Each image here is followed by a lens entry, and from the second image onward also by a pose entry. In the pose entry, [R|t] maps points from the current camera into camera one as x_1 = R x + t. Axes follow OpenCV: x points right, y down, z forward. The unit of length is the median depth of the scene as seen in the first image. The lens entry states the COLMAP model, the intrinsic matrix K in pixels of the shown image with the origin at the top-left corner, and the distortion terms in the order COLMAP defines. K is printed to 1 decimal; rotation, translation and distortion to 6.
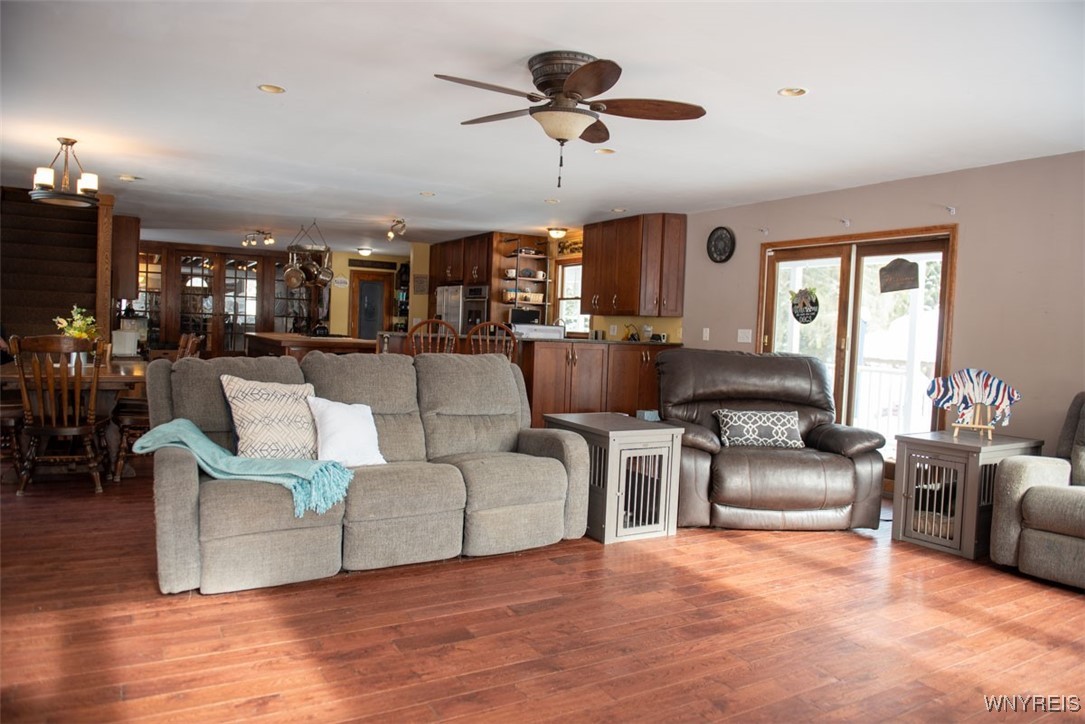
lens RADIAL K [[735.6, 0, 552.9], [0, 735.6, 359.4], [0, 0, 1]] dist [-0.044607, -0.007593]
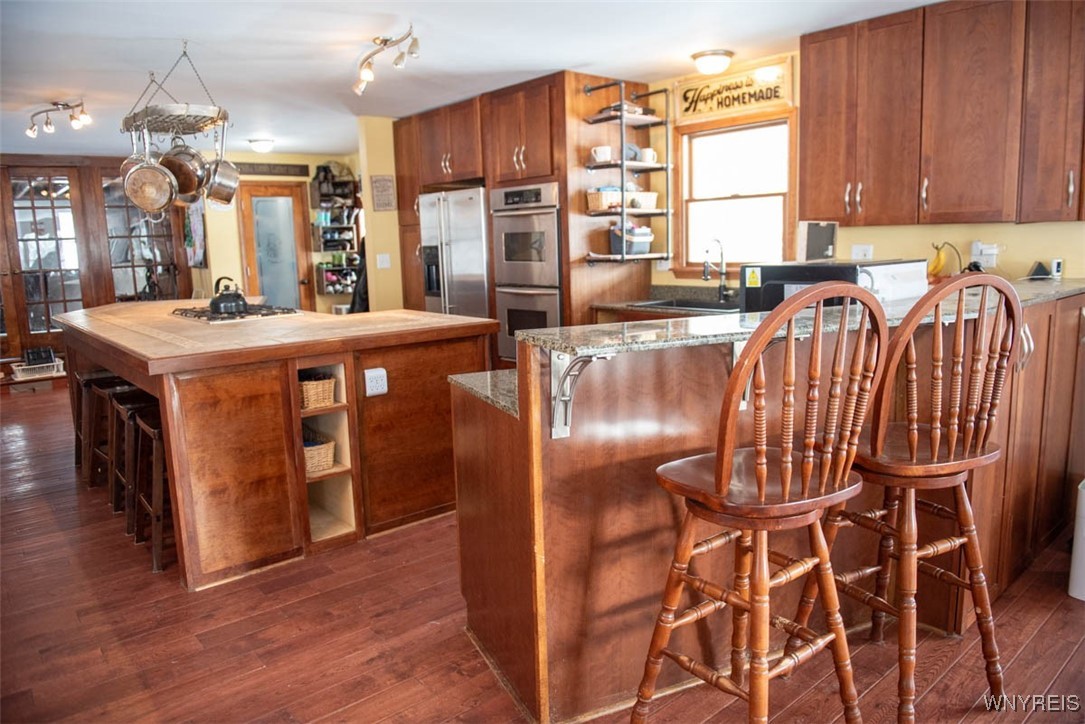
lens RADIAL K [[735.6, 0, 543.8], [0, 735.6, 354.5], [0, 0, 1]] dist [-0.044607, -0.007593]
pose [[0.981955, -0.099092, 0.161072, -0.160425], [0.080274, 0.989593, 0.119419, -0.037041], [-0.171229, -0.104335, 0.979691, 0.414975]]
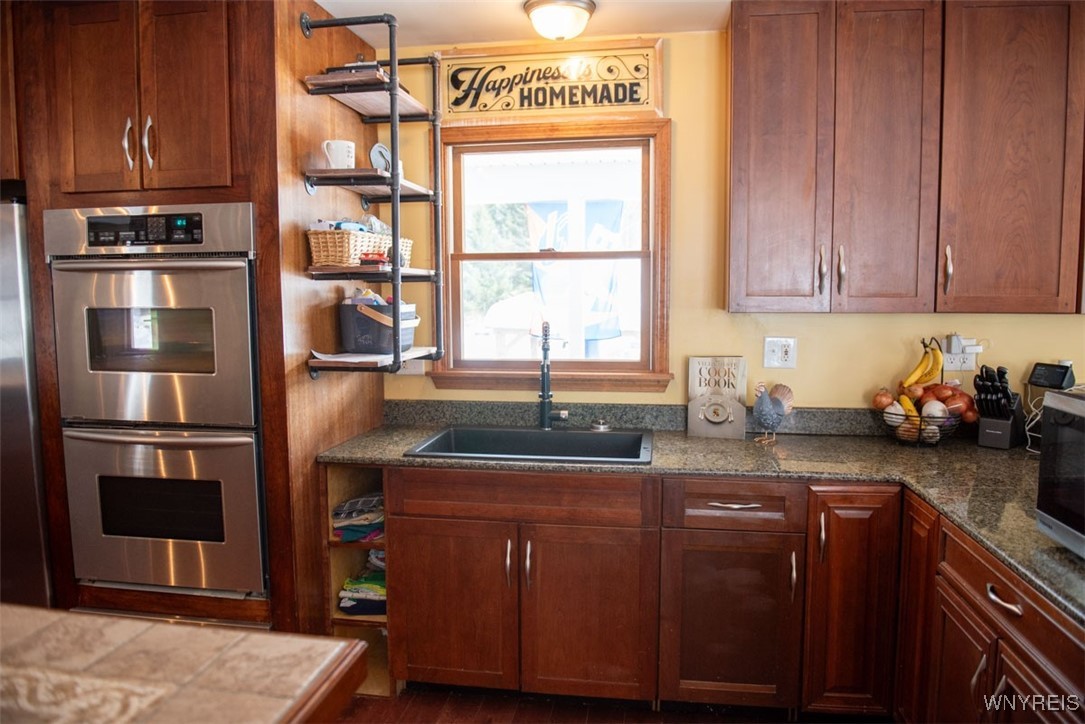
lens RADIAL K [[735.6, 0, 544.8], [0, 735.6, 363.0], [0, 0, 1]] dist [-0.044607, -0.007593]
pose [[0.634586, -0.122992, 0.763003, -0.178005], [0.065024, 0.992252, 0.105865, -0.057590], [-0.770112, -0.017567, 0.637667, 0.656169]]
